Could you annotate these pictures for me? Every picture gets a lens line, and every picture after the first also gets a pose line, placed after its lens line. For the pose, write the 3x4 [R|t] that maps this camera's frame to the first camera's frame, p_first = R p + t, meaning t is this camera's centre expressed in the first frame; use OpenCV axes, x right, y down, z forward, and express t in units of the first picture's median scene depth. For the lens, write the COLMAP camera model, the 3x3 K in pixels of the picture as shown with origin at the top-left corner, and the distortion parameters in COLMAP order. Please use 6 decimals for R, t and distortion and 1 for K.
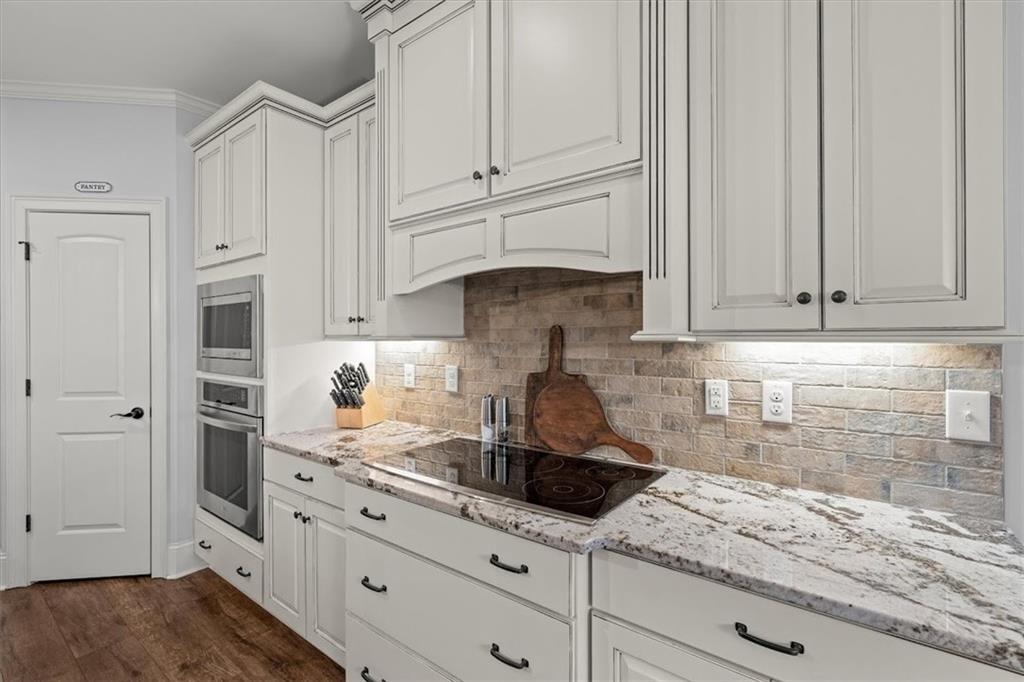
lens RADIAL K [[466.5, 0, 510.0], [0, 466.5, 338.4], [0, 0, 1]] dist [-0.005020, 0.003051]
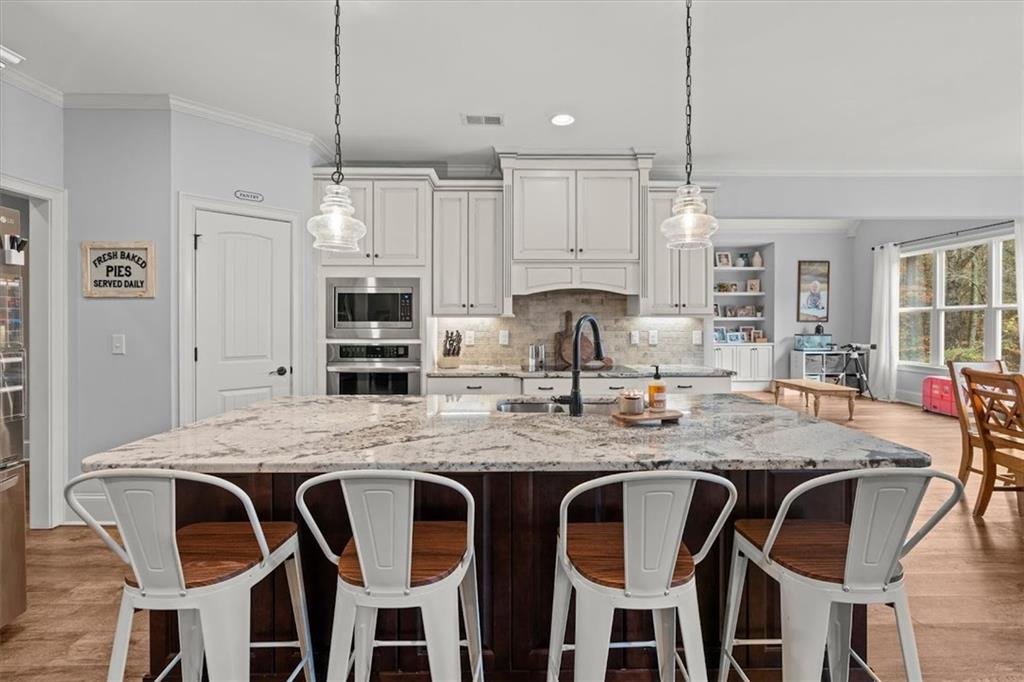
lens RADIAL K [[466.5, 0, 519.6], [0, 466.5, 323.0], [0, 0, 1]] dist [-0.005020, 0.003051]
pose [[0.782517, 0.000771, 0.622629, -1.404650], [-0.001991, 0.999997, 0.001263, 0.026305], [-0.622626, -0.002228, 0.782516, -0.591417]]
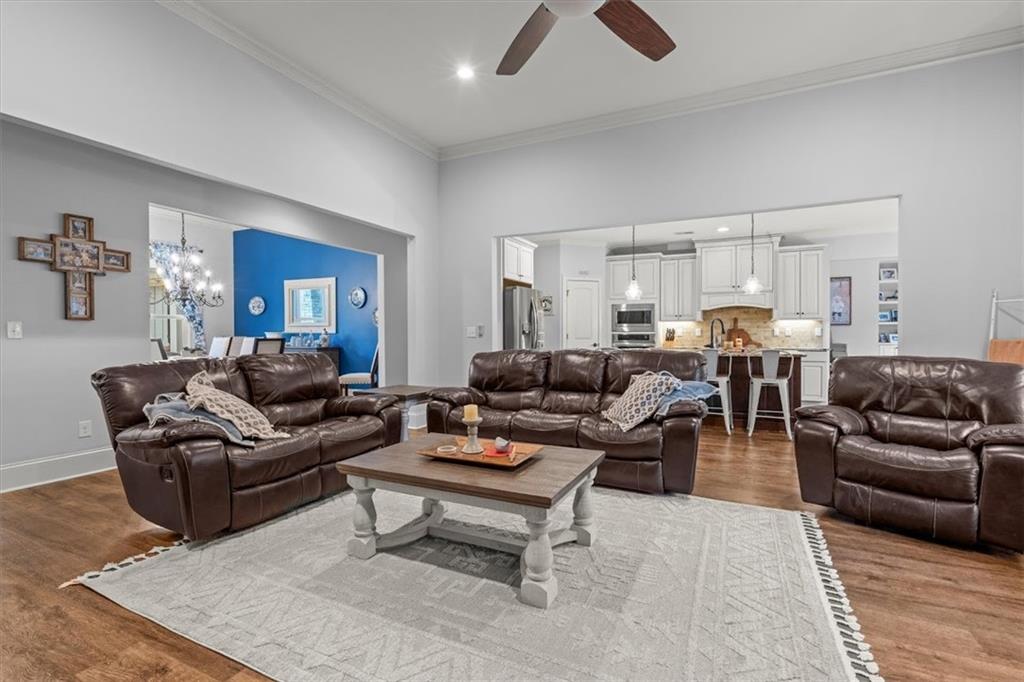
lens RADIAL K [[466.5, 0, 517.3], [0, 466.5, 338.9], [0, 0, 1]] dist [-0.005020, 0.003051]
pose [[0.977795, -0.002737, 0.209546, -2.529399], [0.000535, 0.999944, 0.010564, 0.110128], [-0.209563, -0.010217, 0.977742, -2.525038]]
